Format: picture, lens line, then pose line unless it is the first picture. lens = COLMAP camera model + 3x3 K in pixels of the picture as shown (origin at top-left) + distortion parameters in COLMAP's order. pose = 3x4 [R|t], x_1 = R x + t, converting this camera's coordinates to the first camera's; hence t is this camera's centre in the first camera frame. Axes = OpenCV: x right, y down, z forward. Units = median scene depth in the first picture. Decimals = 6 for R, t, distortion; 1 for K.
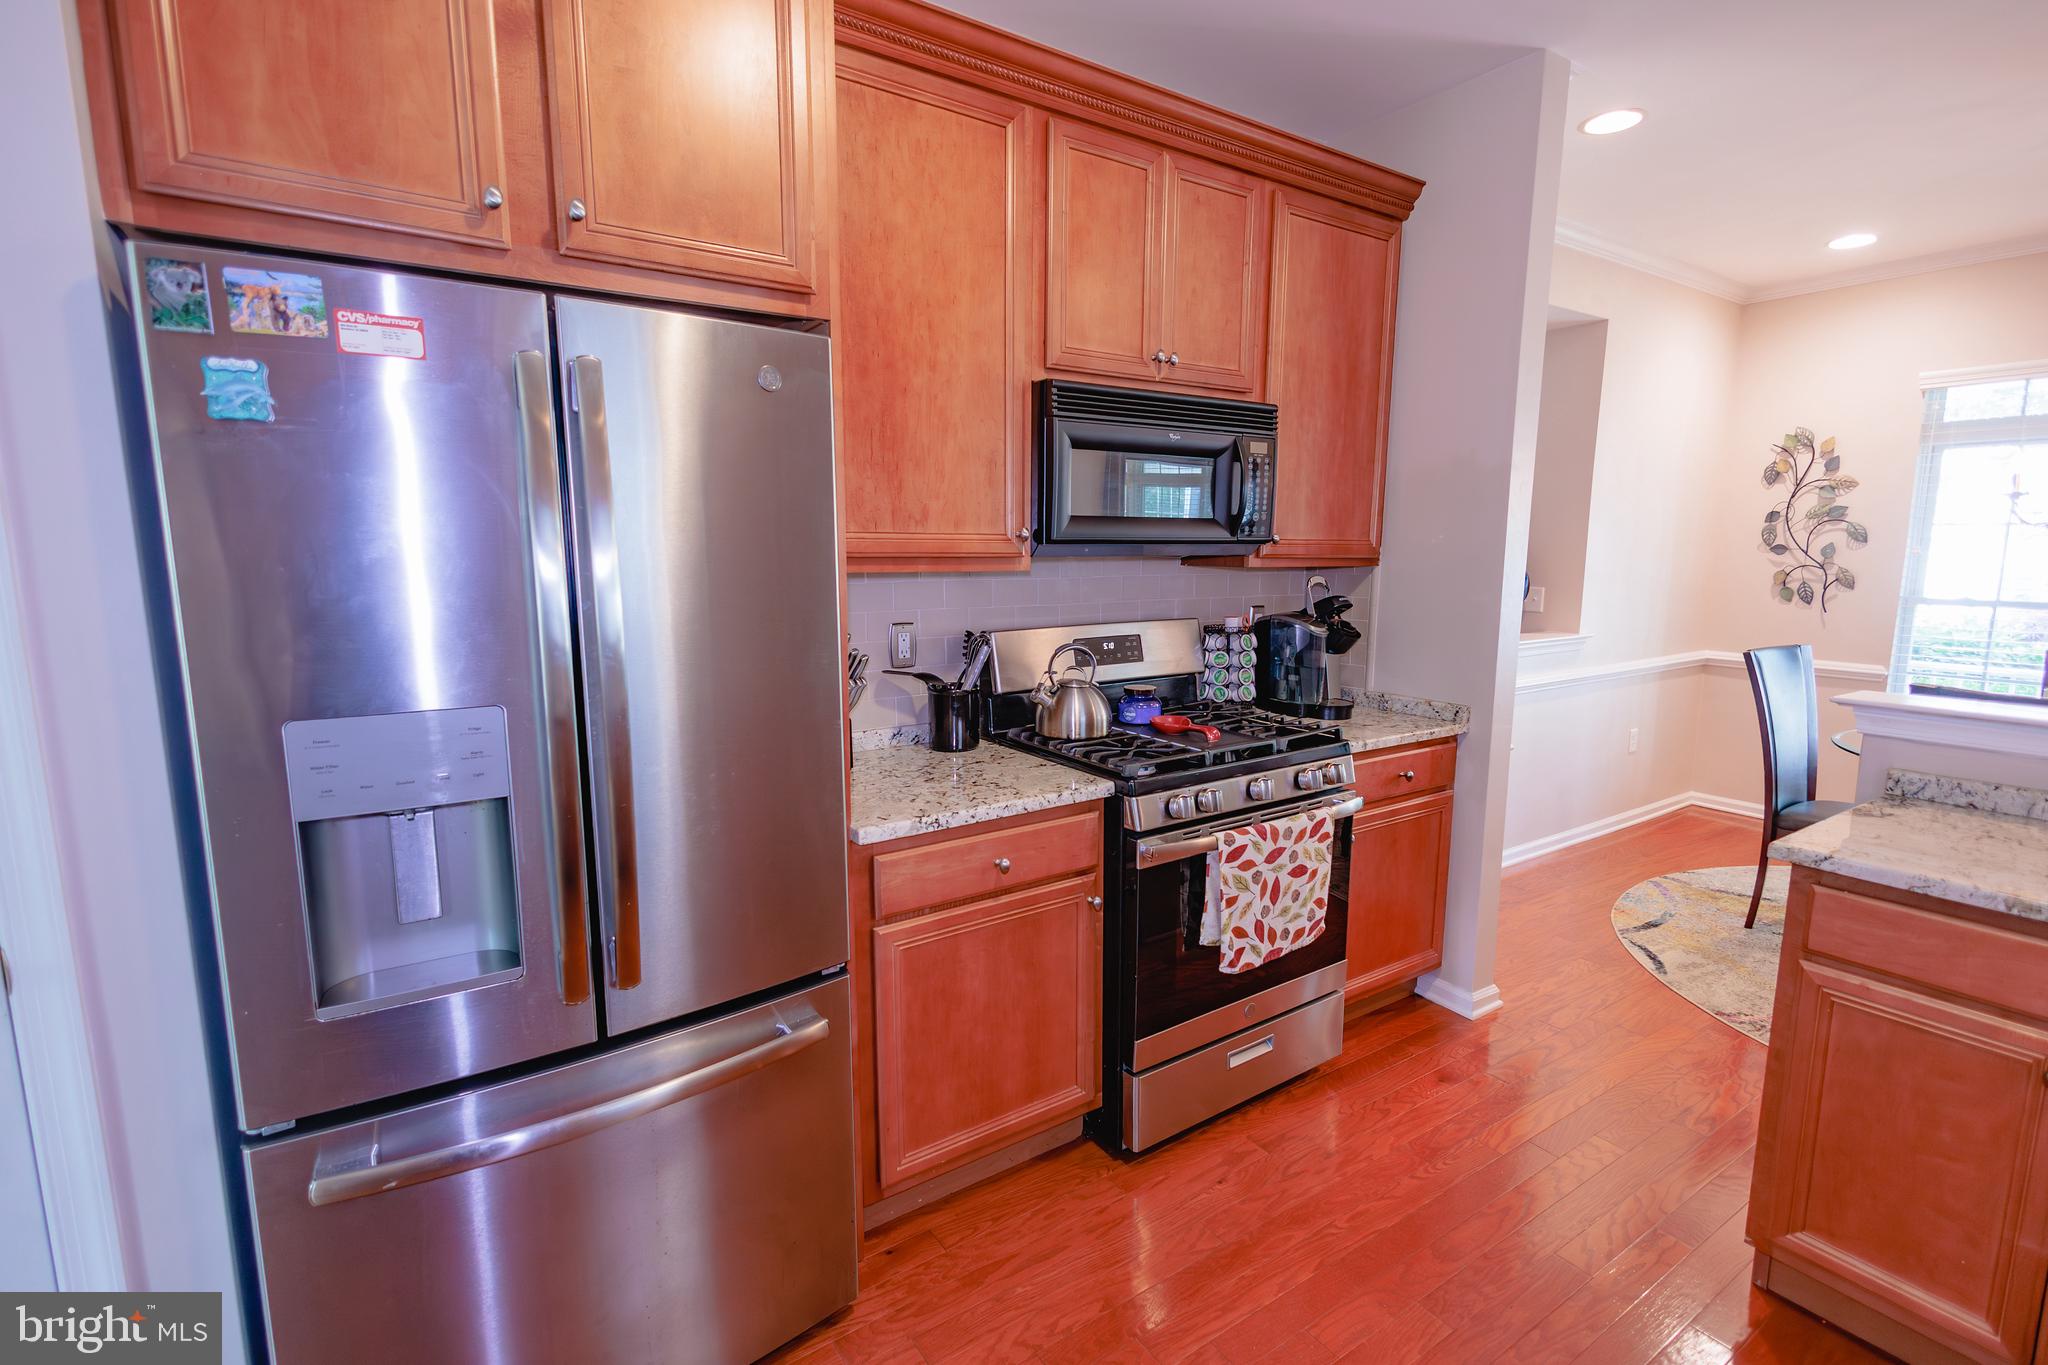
lens RADIAL K [[937.3, 0, 1022.0], [0, 937.3, 682.7], [0, 0, 1]] dist [0.017344, -0.007185]
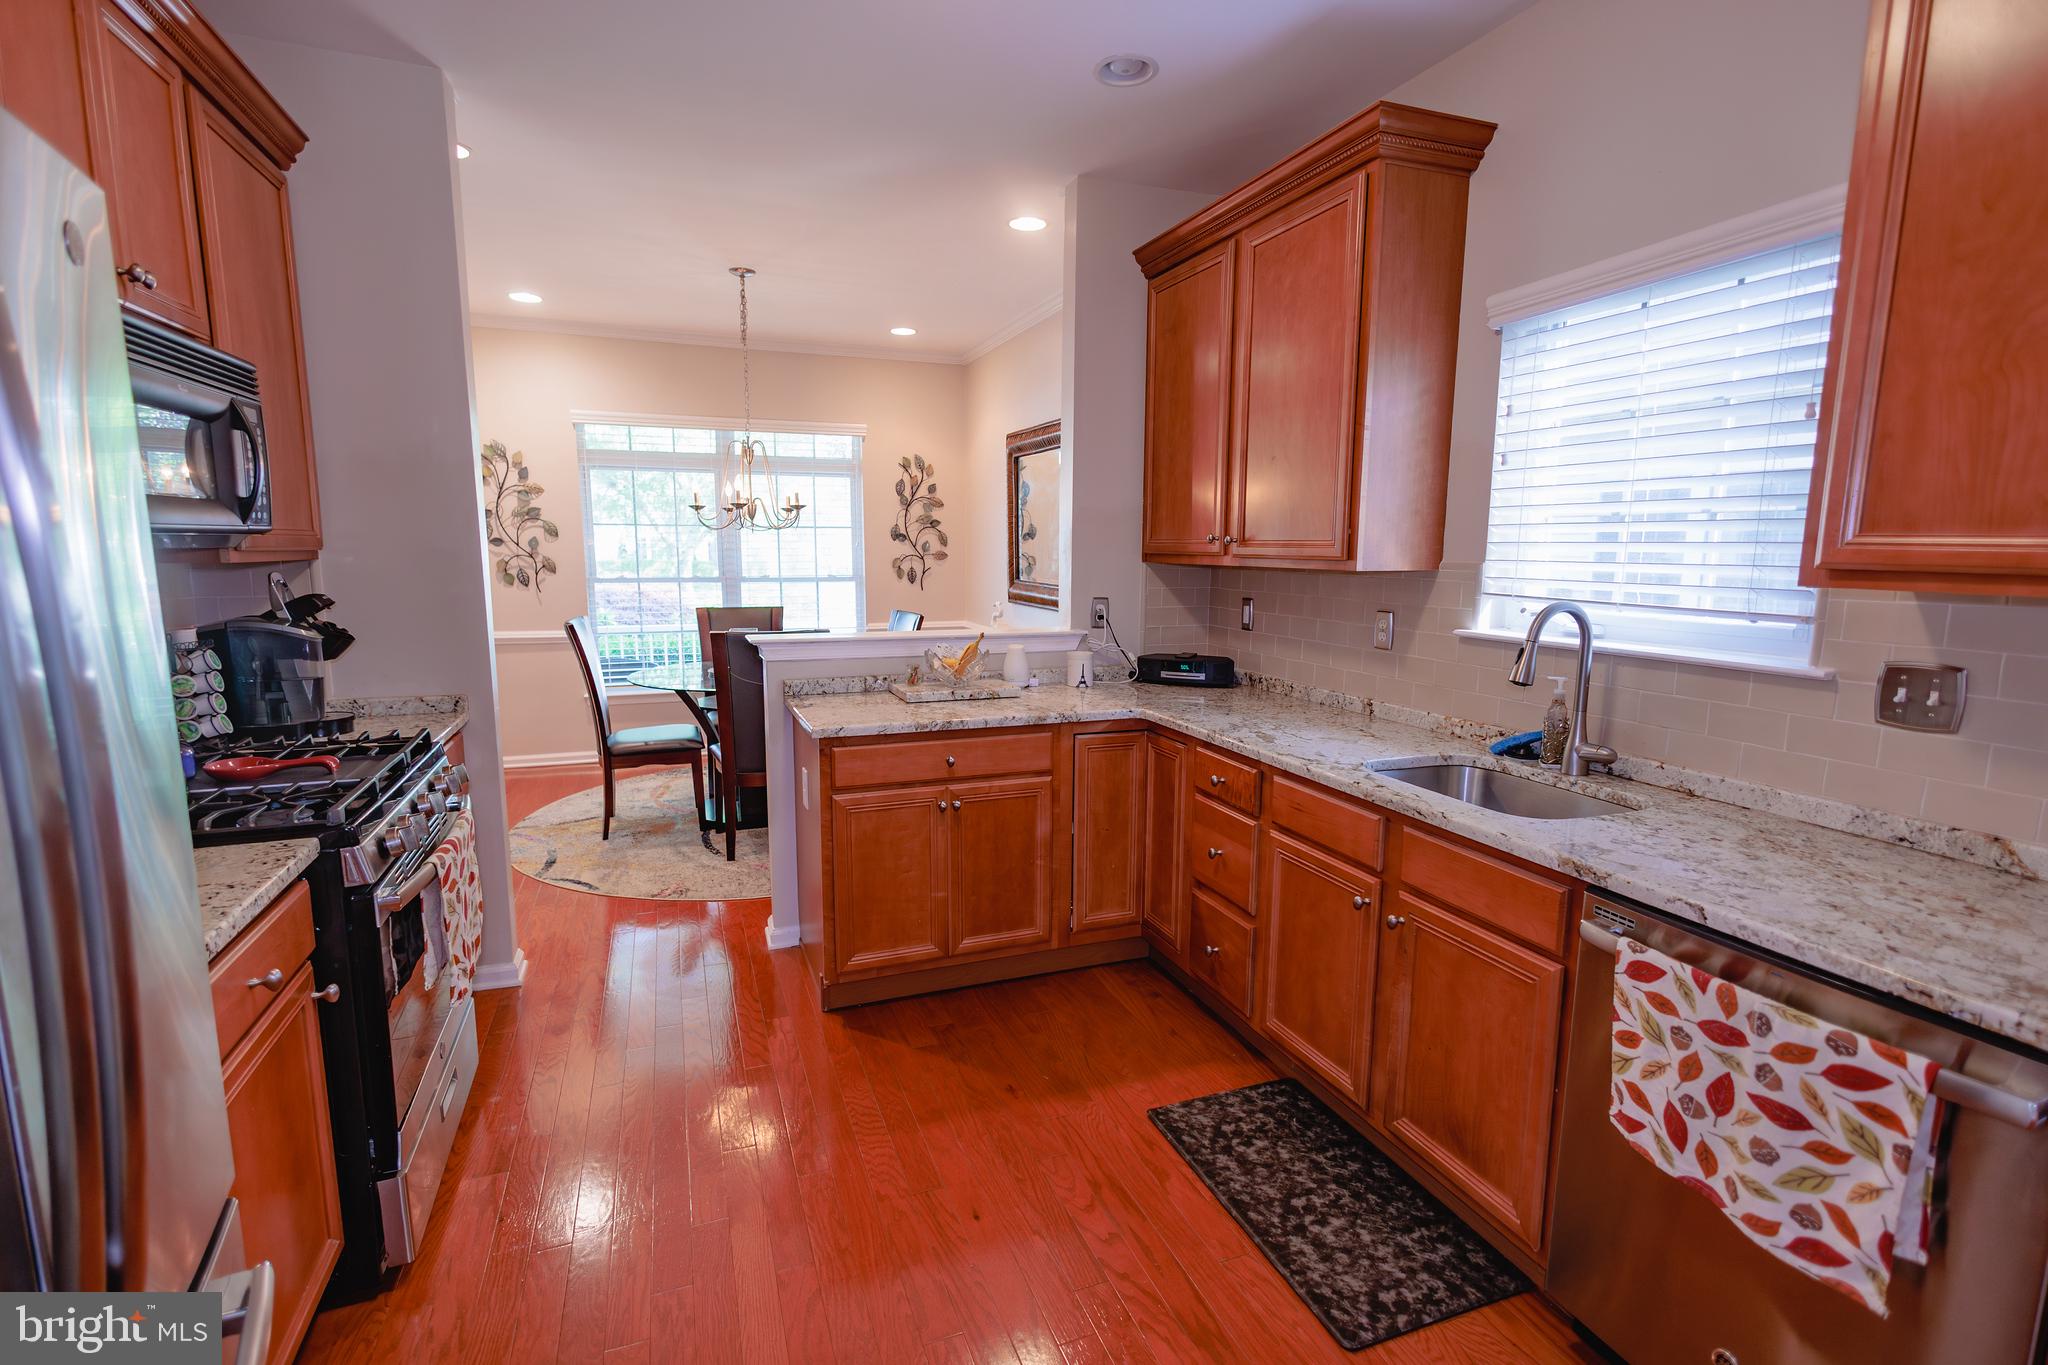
lens RADIAL K [[937.3, 0, 1022.0], [0, 937.3, 682.7], [0, 0, 1]] dist [0.017344, -0.007185]
pose [[0.224974, -0.144038, 0.963660, -0.368546], [0.135697, 0.984007, 0.115399, -0.023452], [-0.964869, 0.104804, 0.240922, 0.161269]]
